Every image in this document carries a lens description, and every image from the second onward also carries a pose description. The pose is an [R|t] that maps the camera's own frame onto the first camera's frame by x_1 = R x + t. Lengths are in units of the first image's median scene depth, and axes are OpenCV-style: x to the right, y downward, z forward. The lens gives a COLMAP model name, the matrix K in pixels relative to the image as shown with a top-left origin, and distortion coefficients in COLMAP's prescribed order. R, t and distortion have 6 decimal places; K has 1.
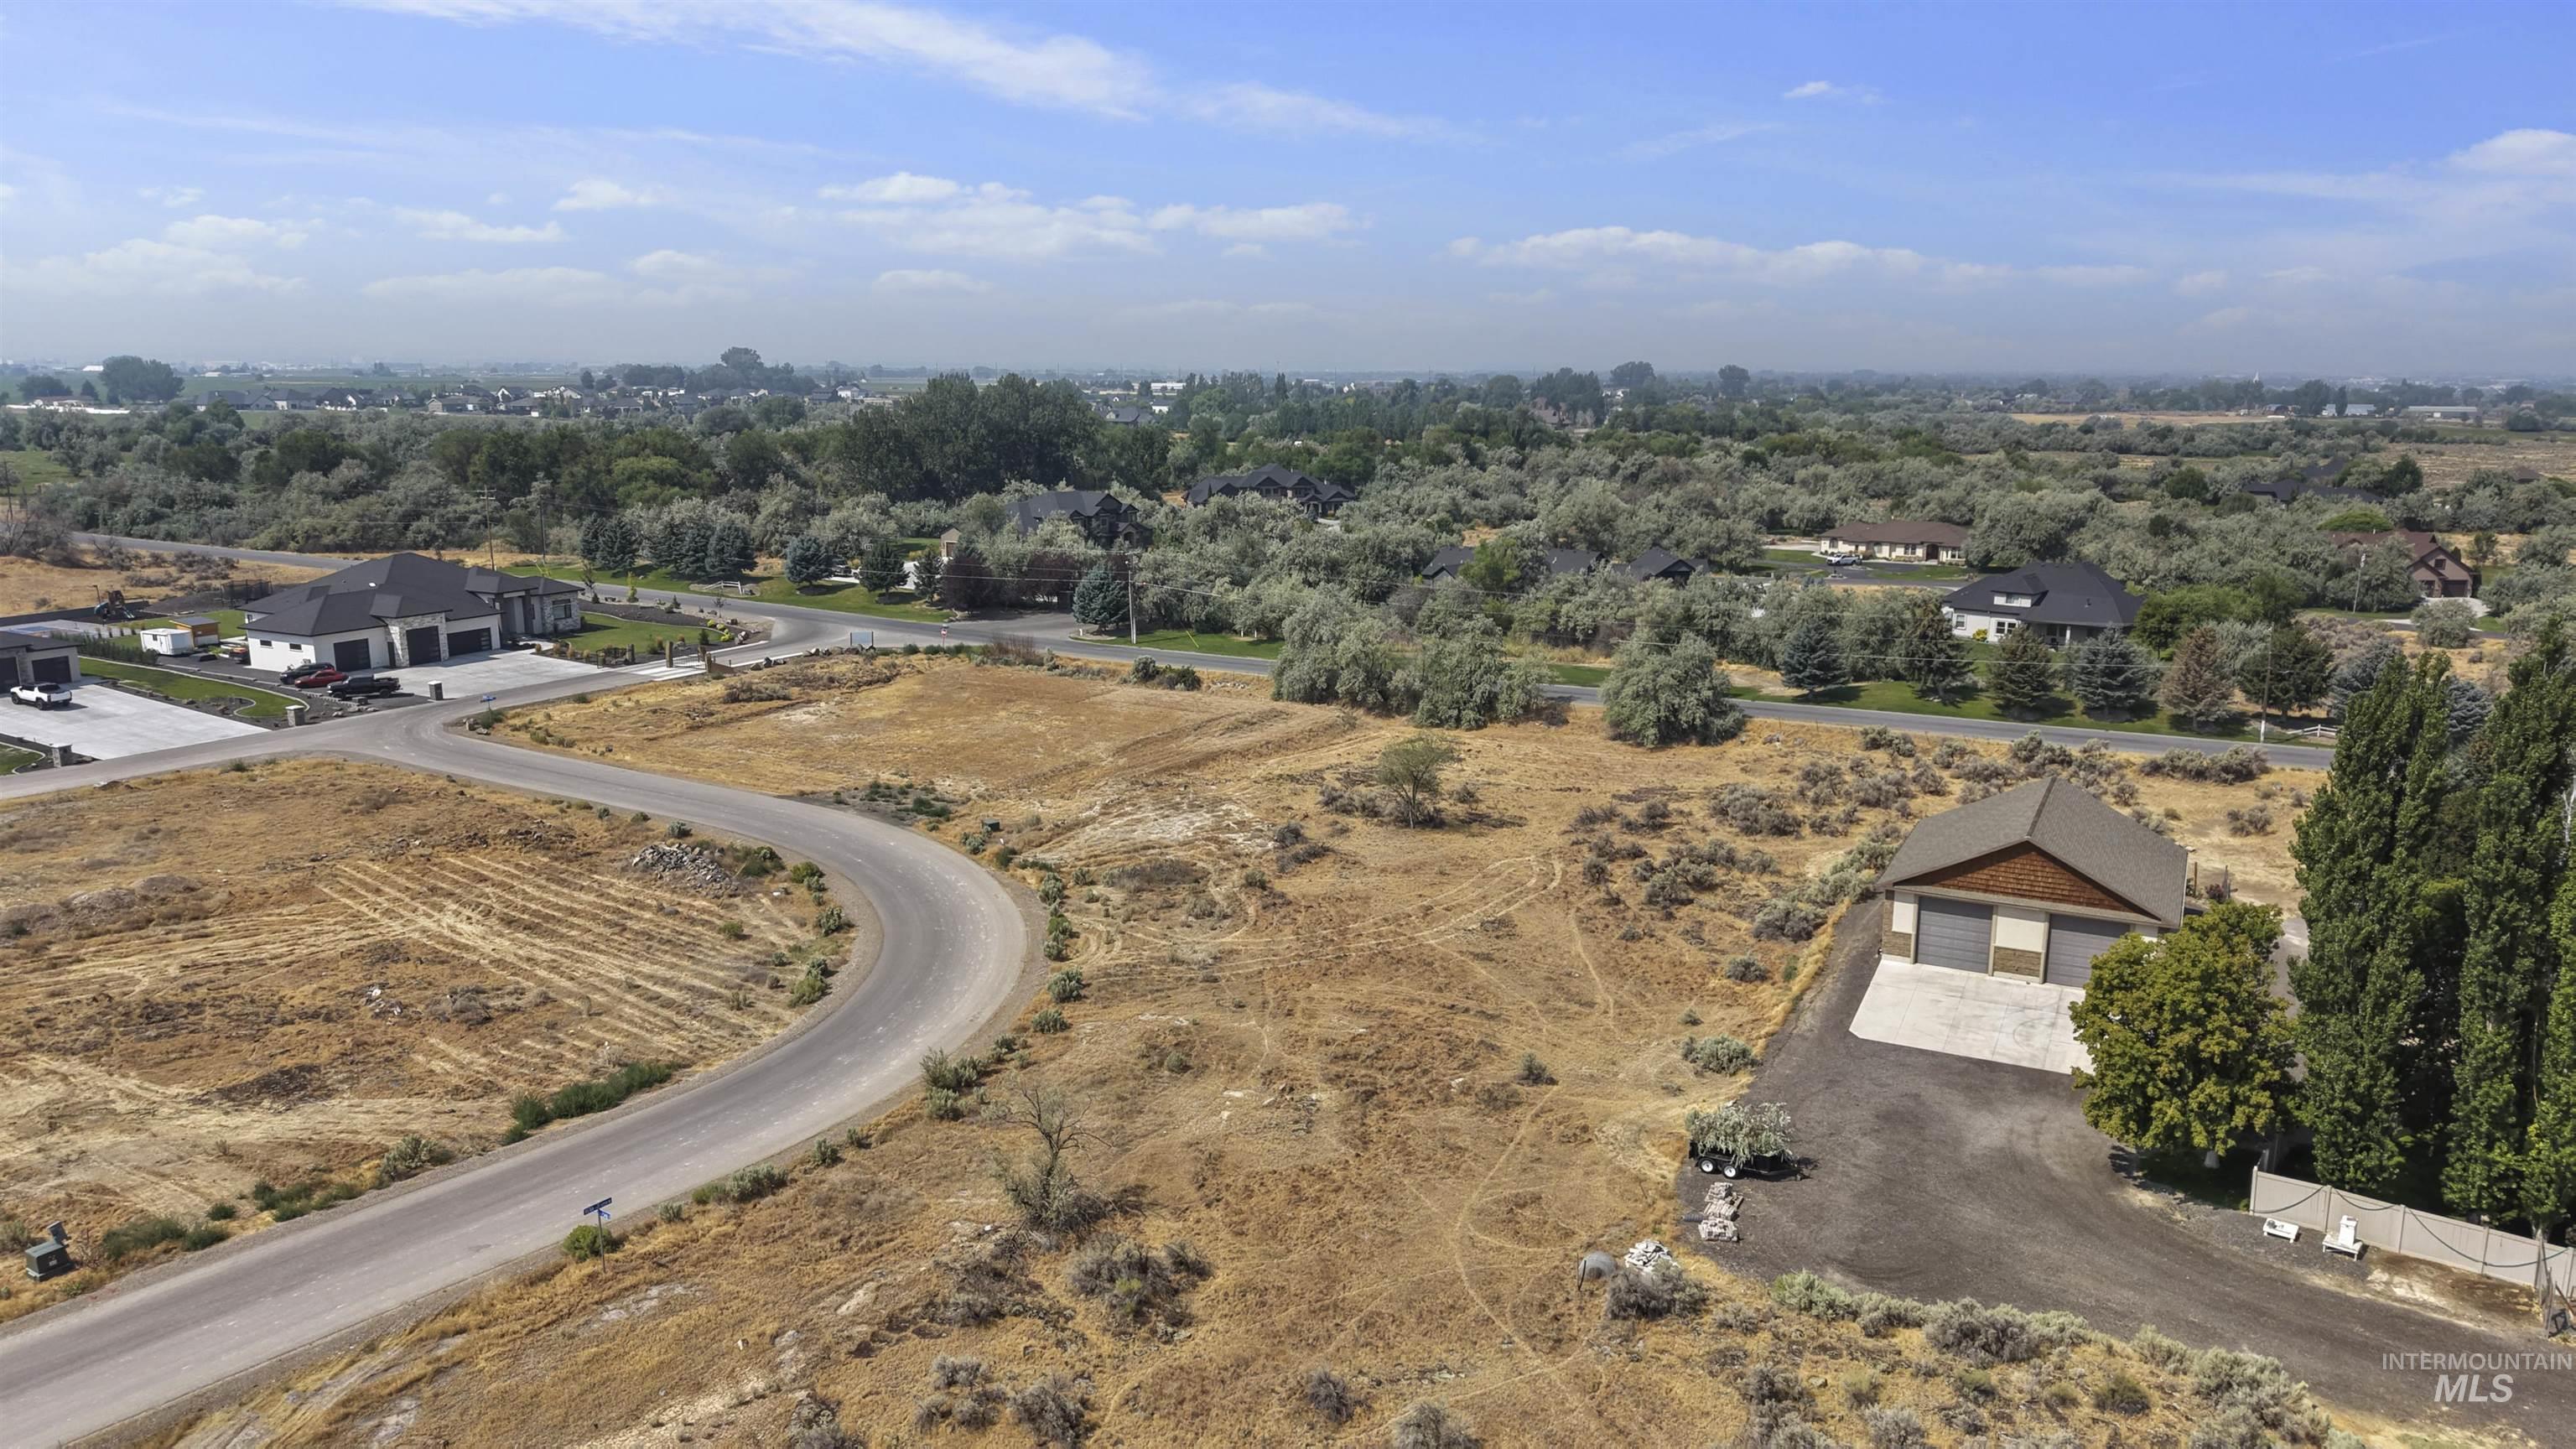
lens RADIAL K [[1713.8, 0, 1280.9], [0, 1713.8, 738.1], [0, 0, 1]] dist [0.042111, -0.045926]
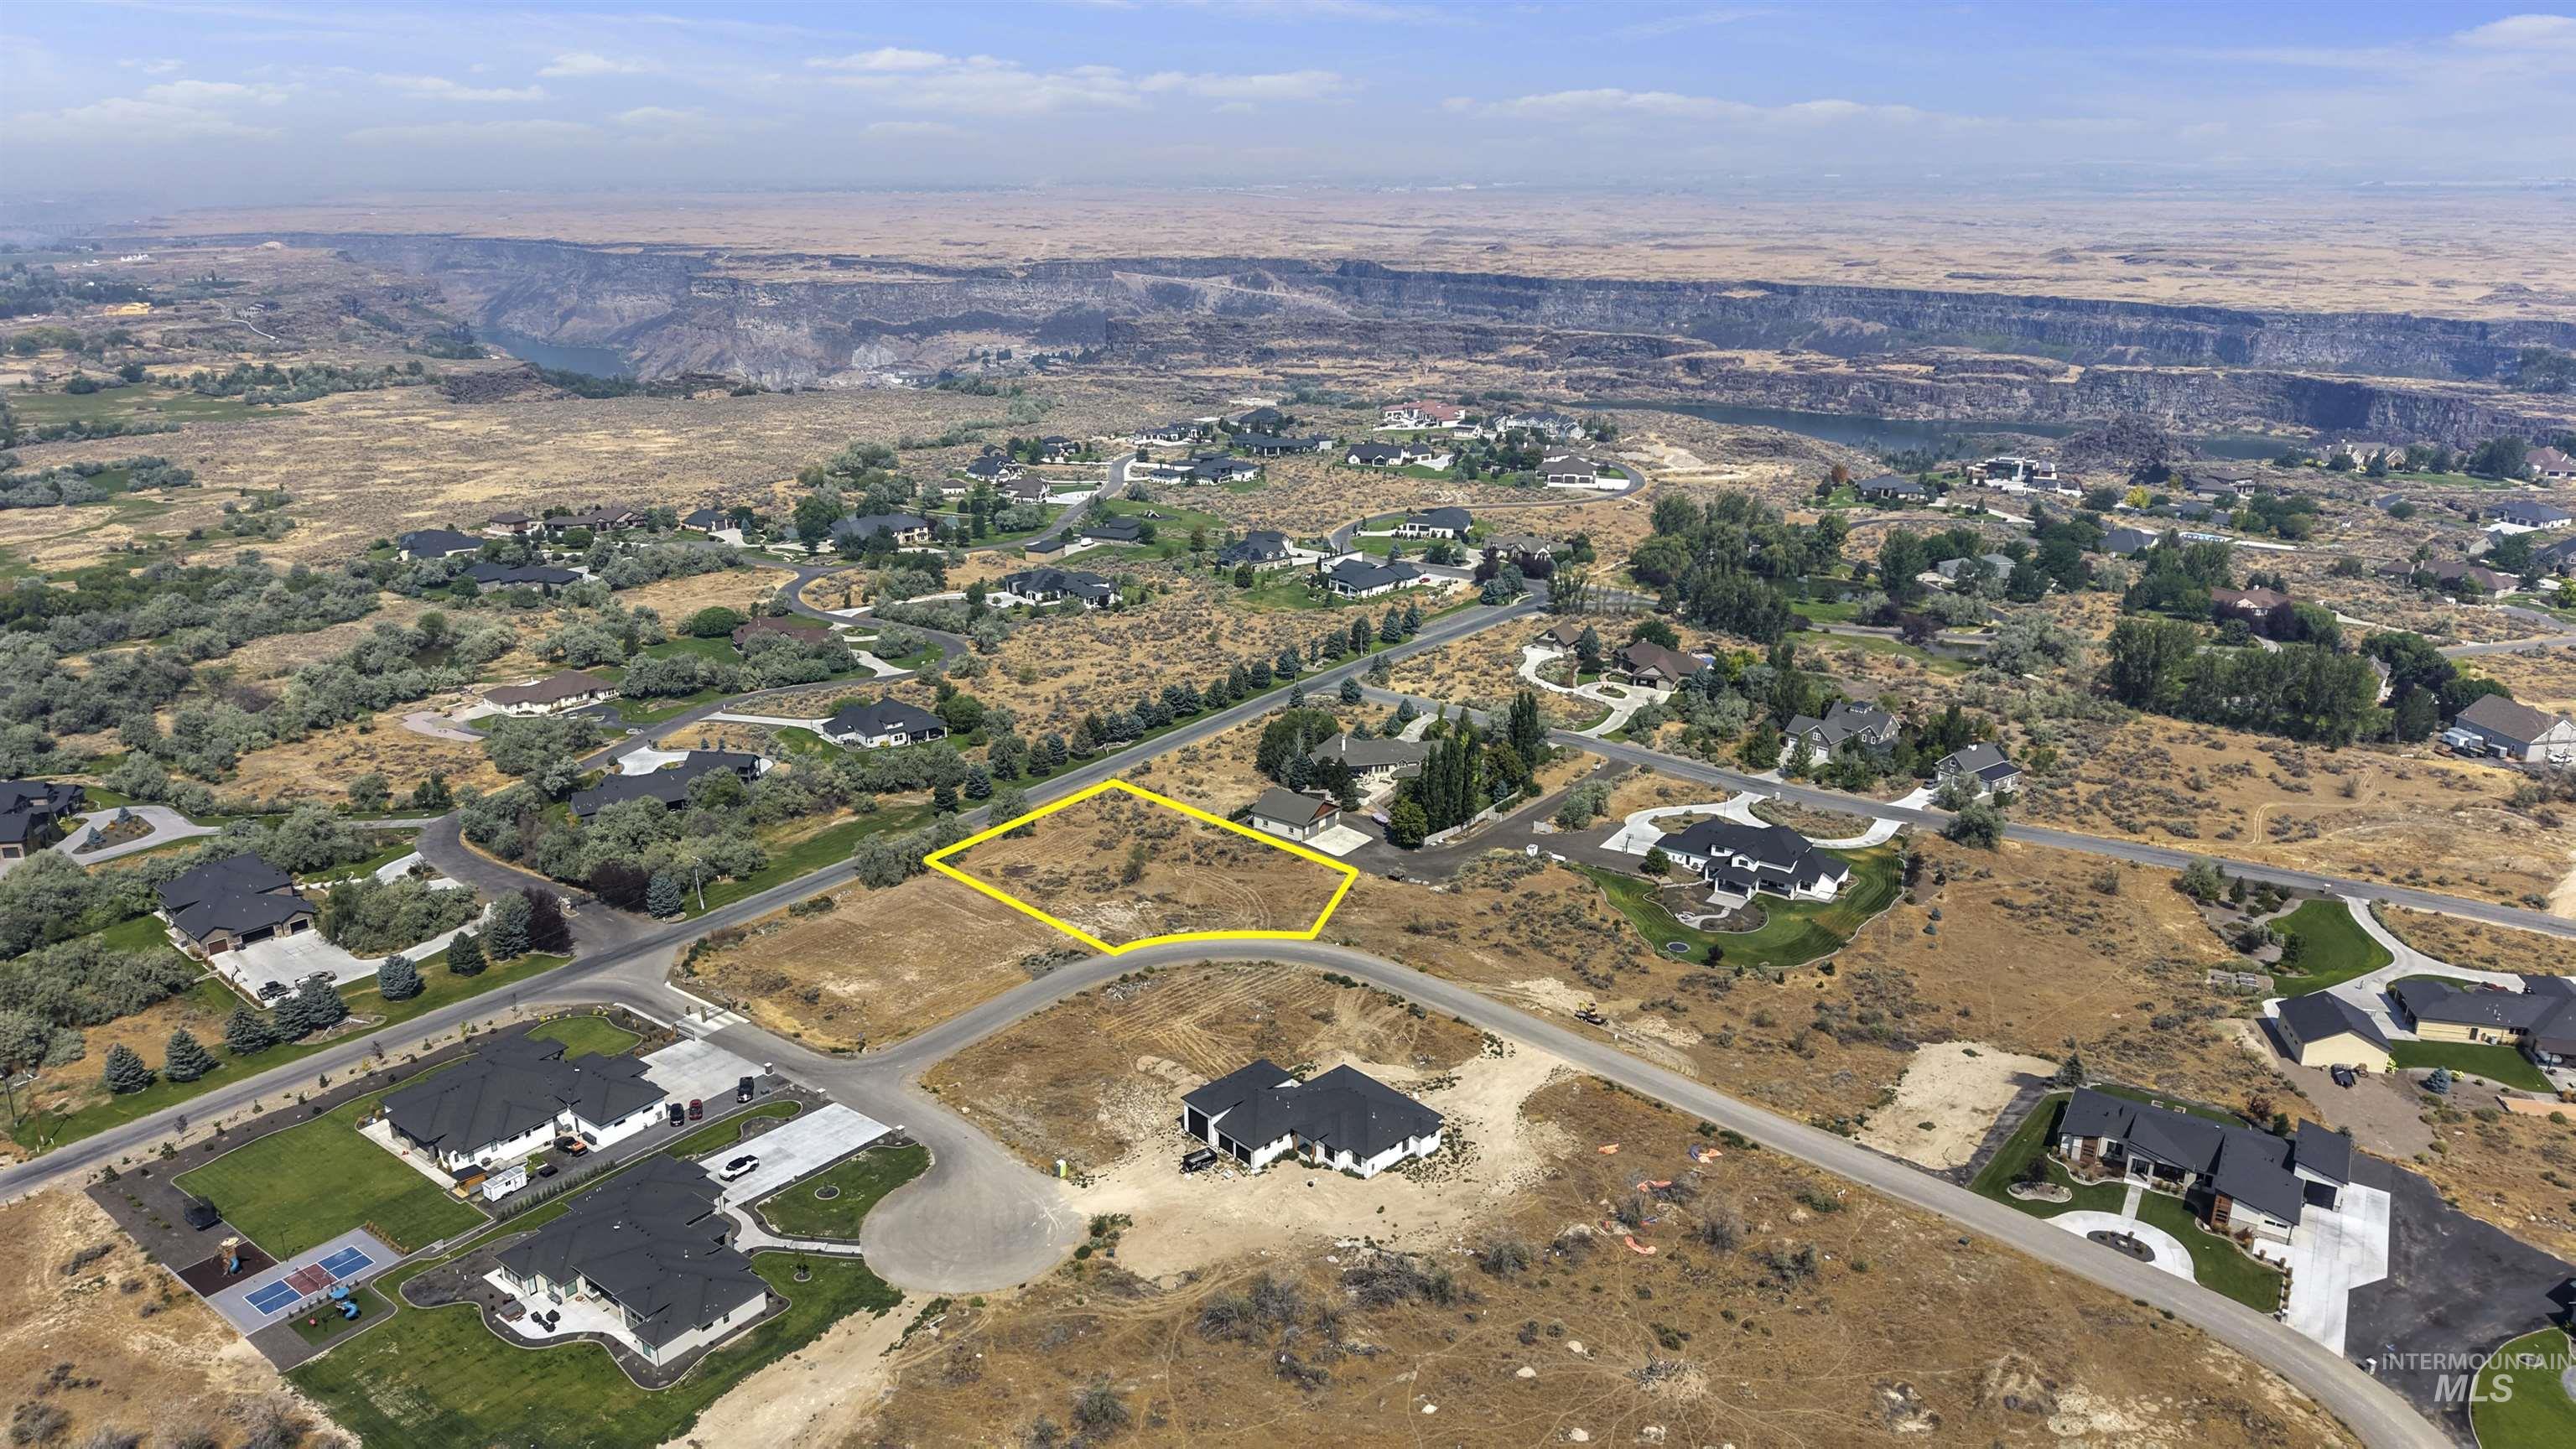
lens RADIAL K [[1698.9, 0, 1295.5], [0, 1698.9, 730.8], [0, 0, 1]] dist [0.046025, -0.030744]
pose [[0.151317, -0.312089, 0.937925, -3.309851], [0.209840, 0.937366, 0.278049, -1.229742], [-0.965956, 0.154741, 0.207328, 0.148671]]
